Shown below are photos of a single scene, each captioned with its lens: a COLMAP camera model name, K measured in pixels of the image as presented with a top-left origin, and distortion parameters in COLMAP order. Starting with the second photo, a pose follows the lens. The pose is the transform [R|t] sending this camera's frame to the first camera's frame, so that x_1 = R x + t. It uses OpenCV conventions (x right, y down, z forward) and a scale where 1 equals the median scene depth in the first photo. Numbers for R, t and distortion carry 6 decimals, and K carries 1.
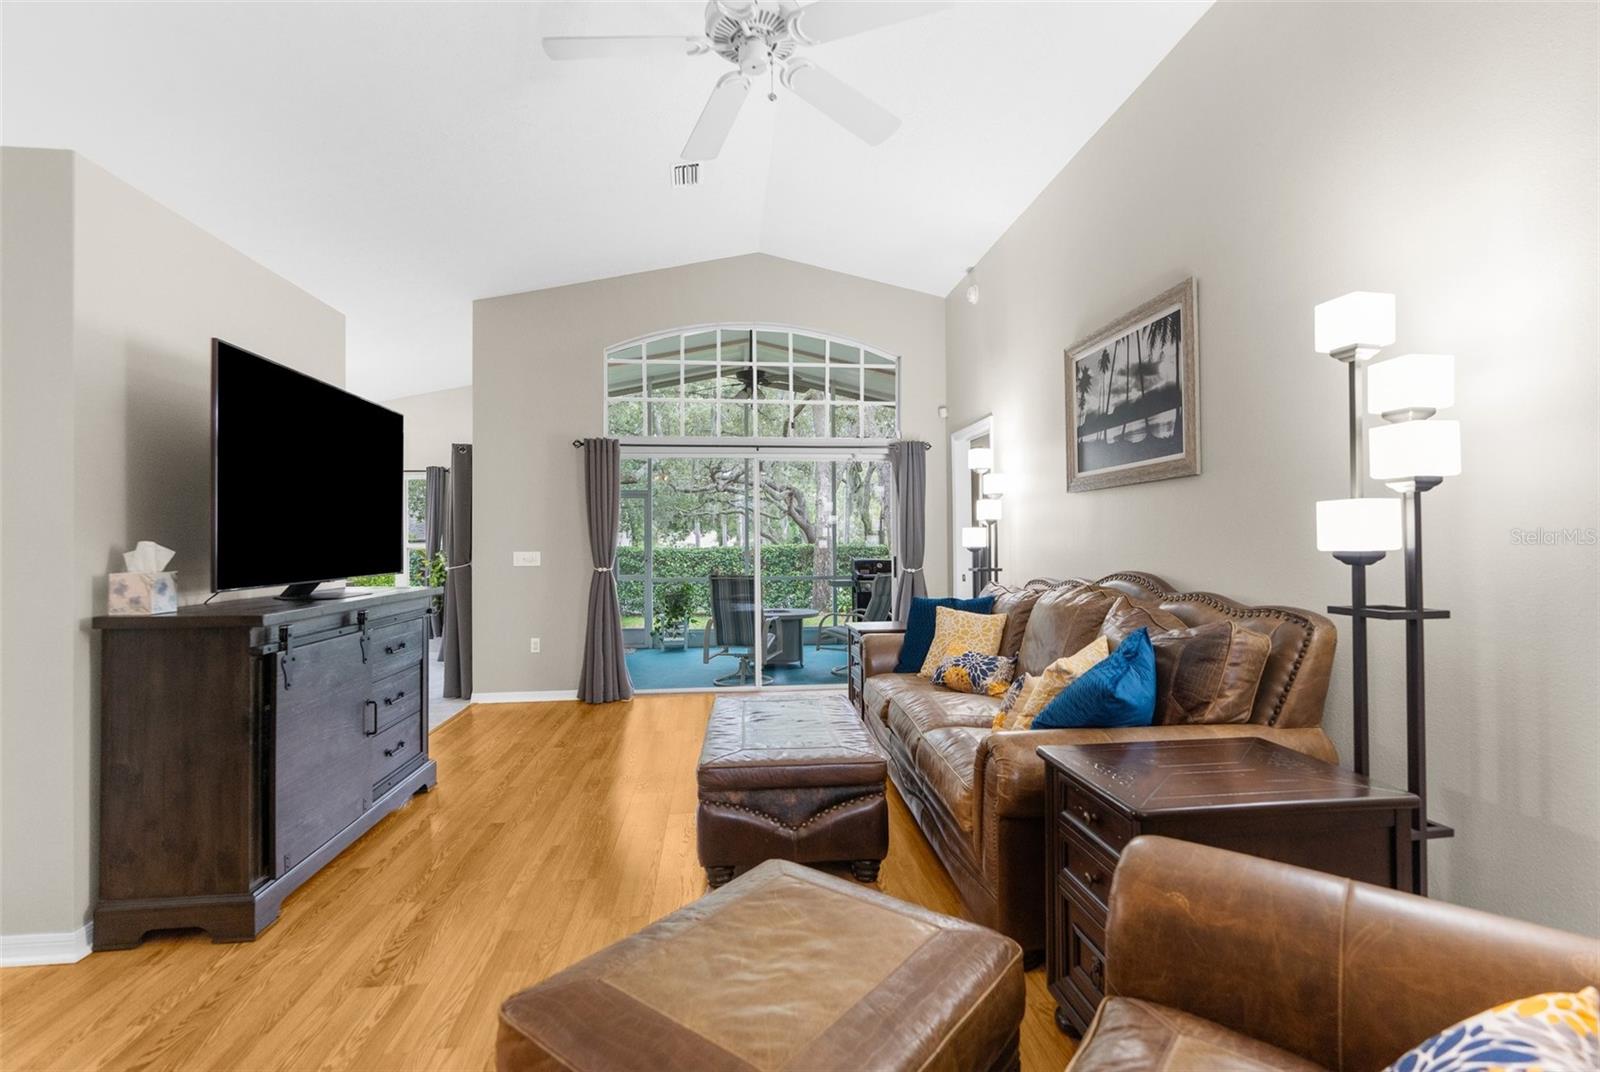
lens RADIAL K [[735.8, 0, 806.6], [0, 735.8, 535.9], [0, 0, 1]] dist [-0.014257, 0.001246]
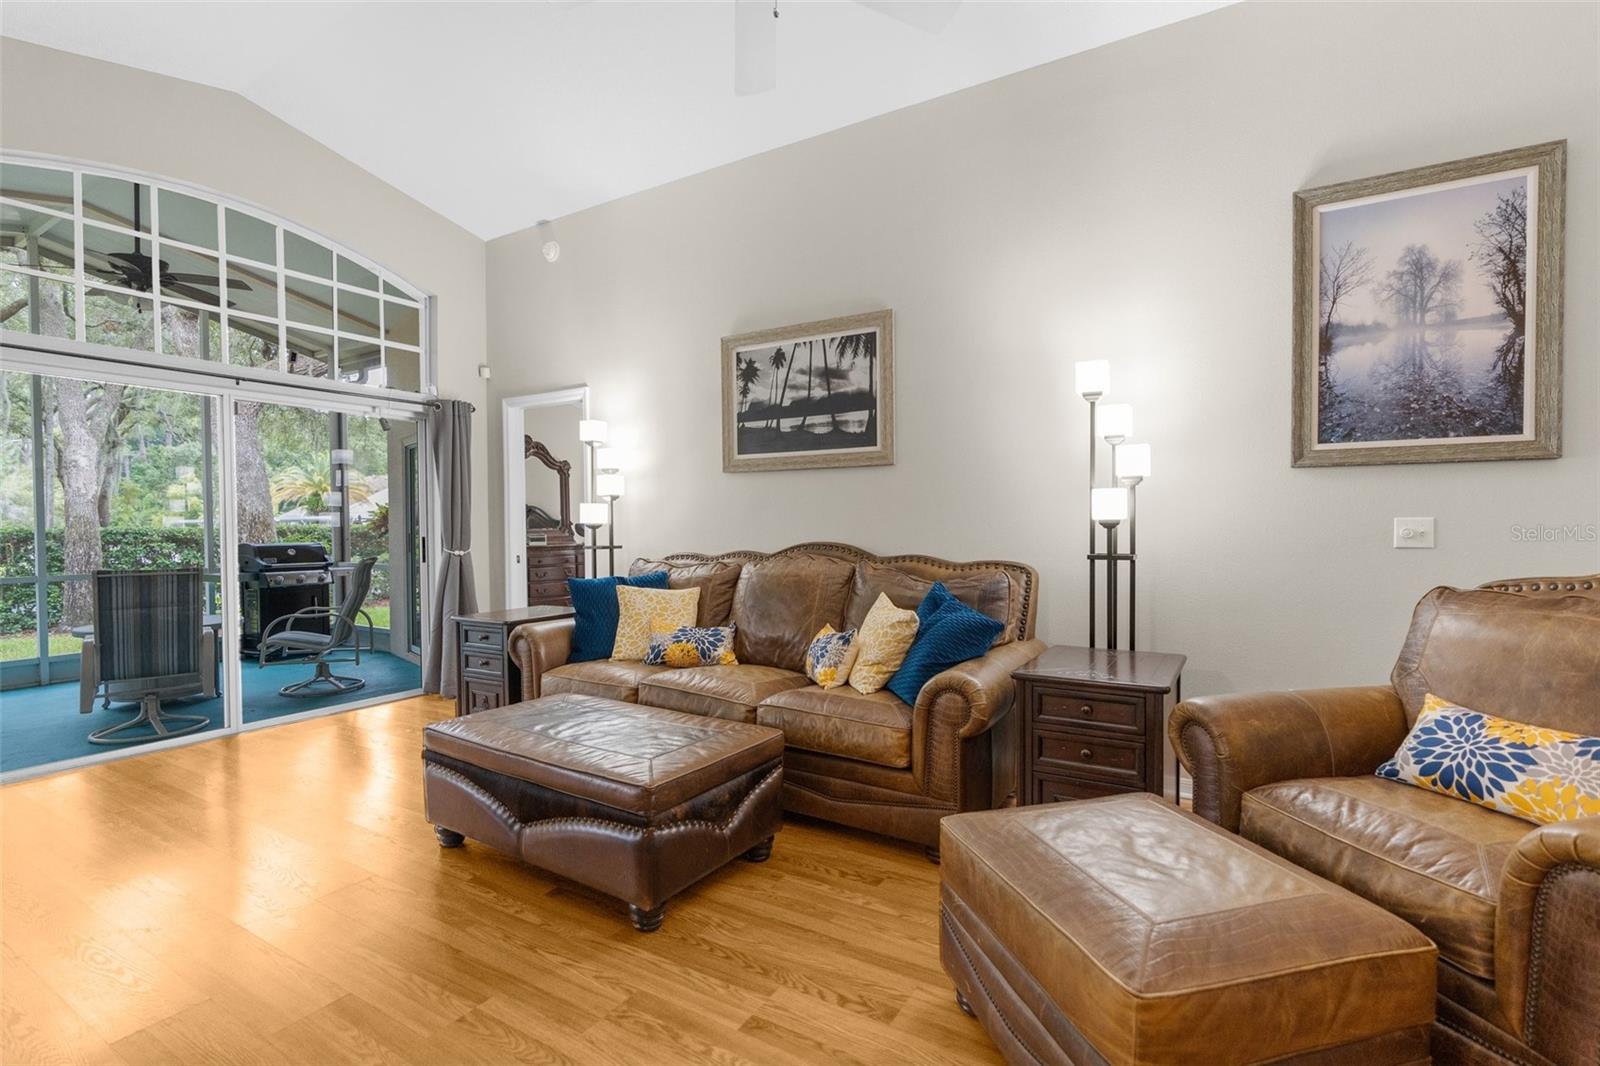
lens RADIAL K [[735.8, 0, 811.1], [0, 735.8, 536.1], [0, 0, 1]] dist [-0.014257, 0.001246]
pose [[0.610203, -0.008922, 0.792195, -0.498531], [-0.007496, 0.999827, 0.017034, 0.018057], [-0.792210, -0.016333, 0.610031, 0.279718]]
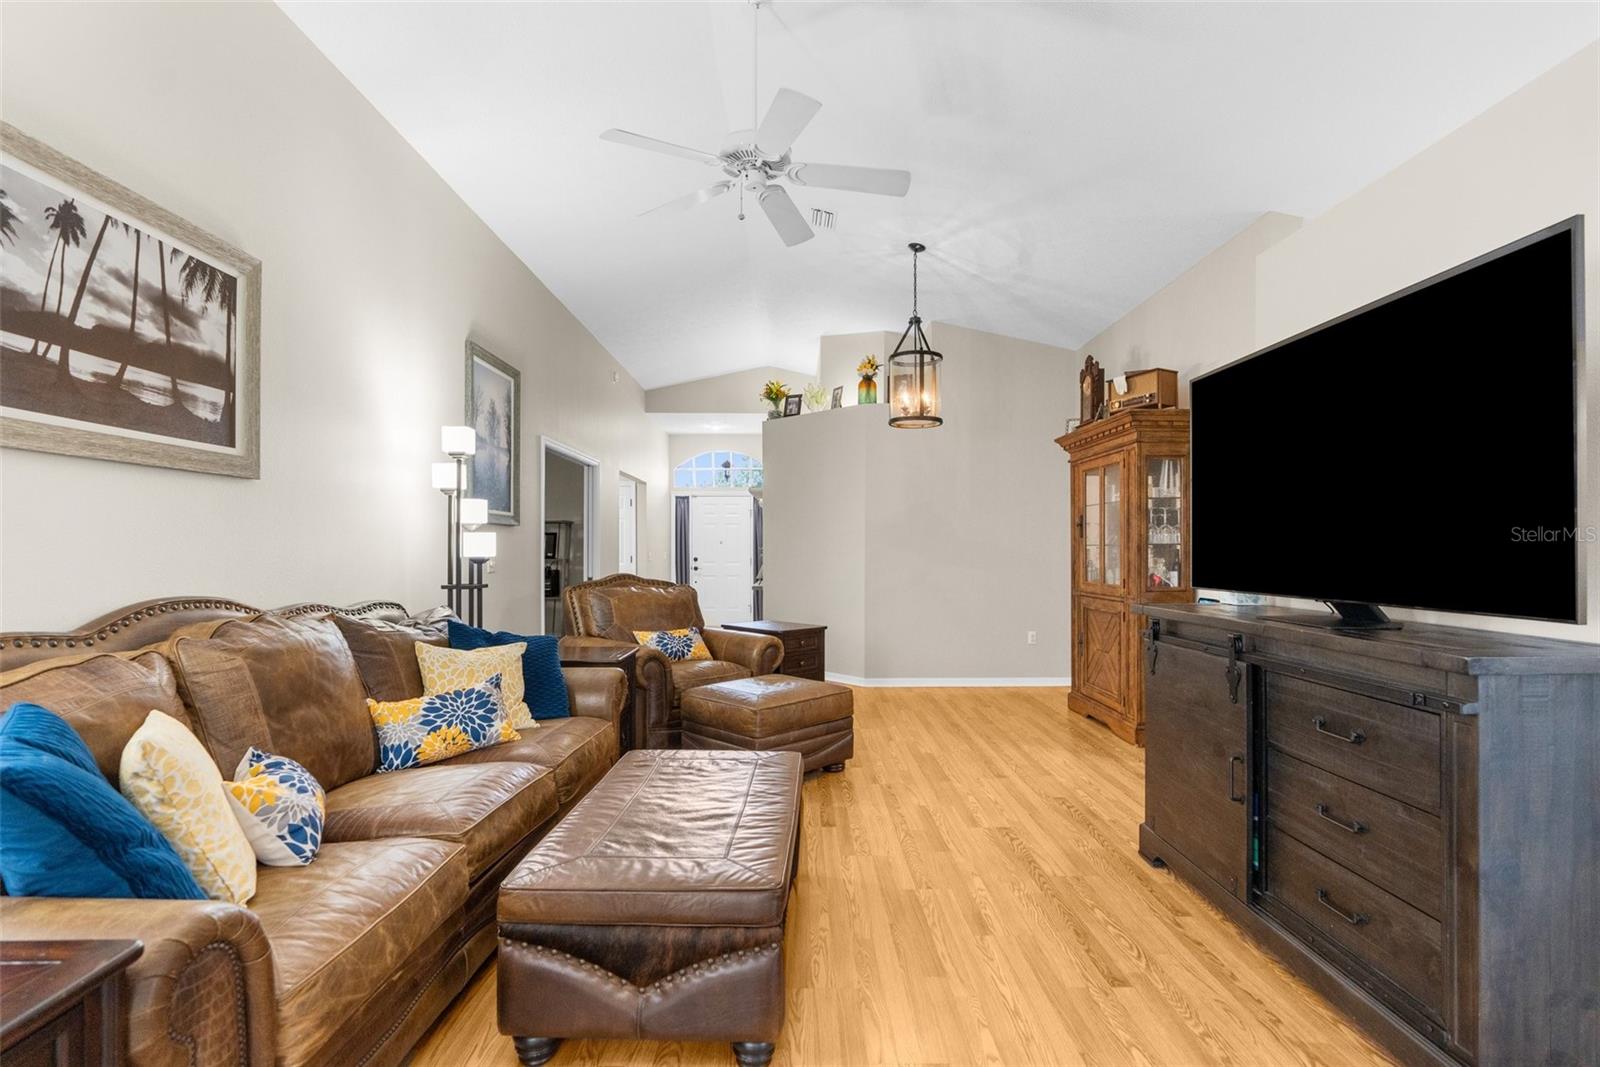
lens RADIAL K [[735.8, 0, 798.8], [0, 735.8, 546.1], [0, 0, 1]] dist [-0.014257, 0.001246]
pose [[-0.993578, 0.008003, 0.112867, -0.202610], [0.006480, 0.999883, -0.013856, 0.013541], [-0.112965, -0.013035, -0.993514, 1.569094]]
